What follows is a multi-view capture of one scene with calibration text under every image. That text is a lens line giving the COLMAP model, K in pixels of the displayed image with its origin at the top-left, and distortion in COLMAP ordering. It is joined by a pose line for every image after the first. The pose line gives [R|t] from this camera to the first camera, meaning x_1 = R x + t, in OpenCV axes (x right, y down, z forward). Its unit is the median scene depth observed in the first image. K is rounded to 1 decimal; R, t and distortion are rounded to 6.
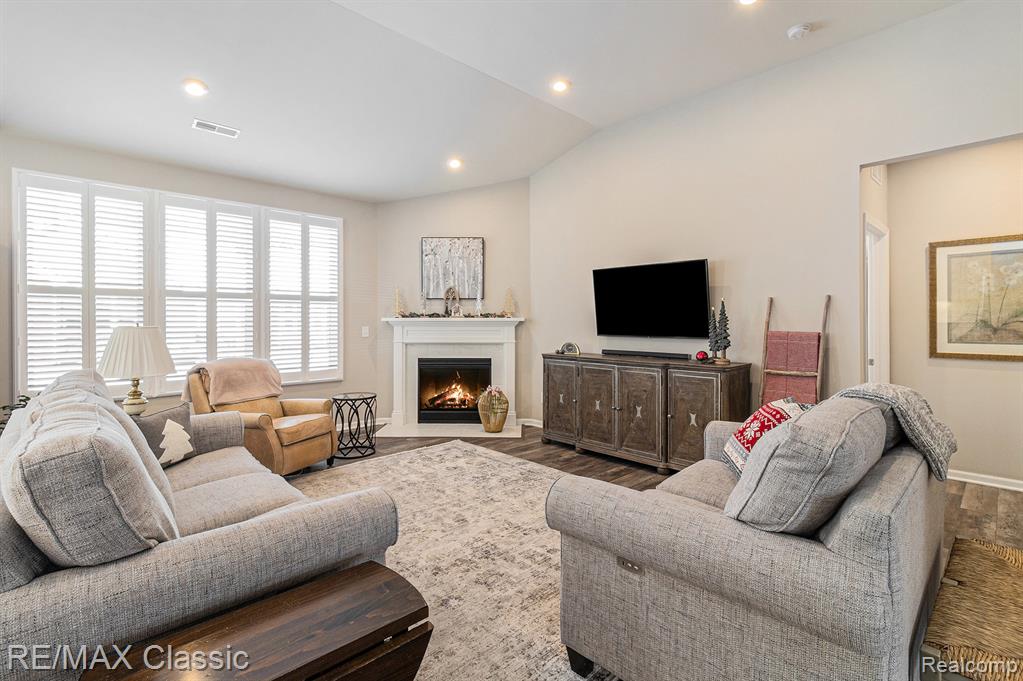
lens RADIAL K [[476.8, 0, 539.3], [0, 476.8, 321.2], [0, 0, 1]] dist [0.001418, 0.000084]
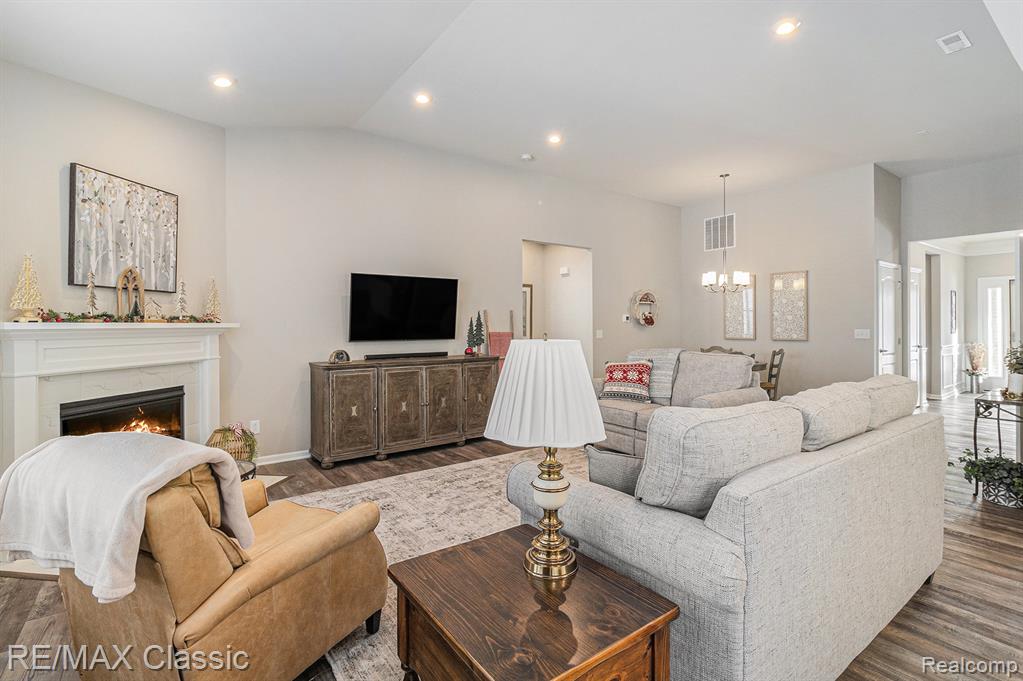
lens RADIAL K [[476.8, 0, 499.7], [0, 476.8, 327.2], [0, 0, 1]] dist [0.001418, 0.000084]
pose [[0.160441, -0.006118, 0.987026, -0.785253], [0.007357, 0.999960, 0.005002, -0.001670], [-0.987018, 0.006459, 0.160480, 0.556304]]
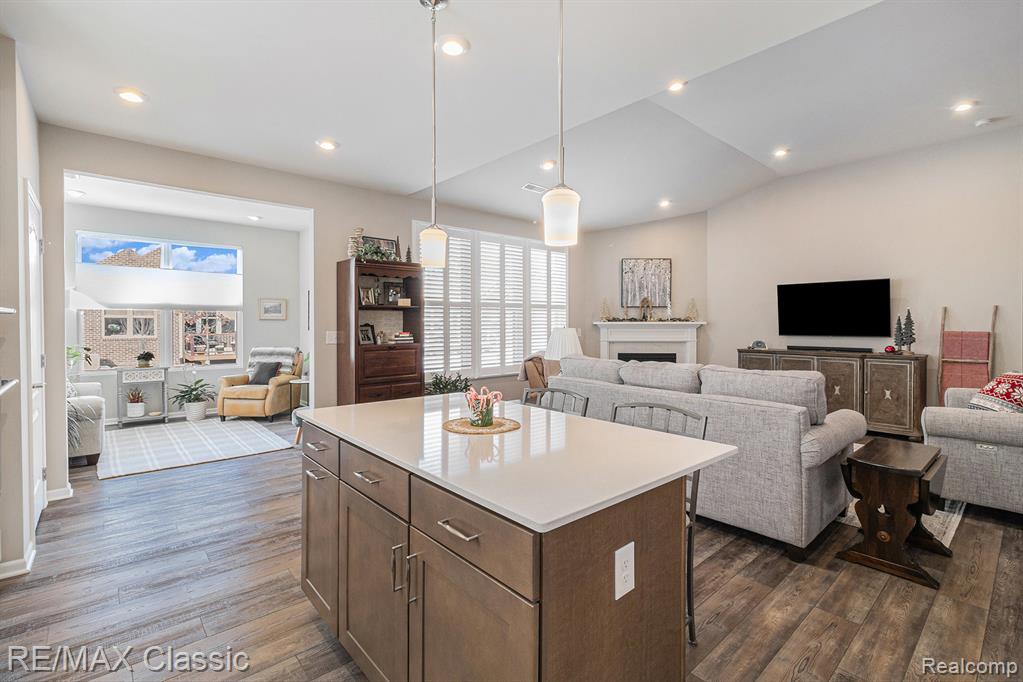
lens RADIAL K [[476.8, 0, 530.2], [0, 476.8, 328.9], [0, 0, 1]] dist [0.001418, 0.000084]
pose [[0.998903, -0.000090, -0.046823, -0.505442], [0.000470, 0.999967, 0.008095, 0.001843], [0.046821, -0.008108, 0.998870, -0.339397]]
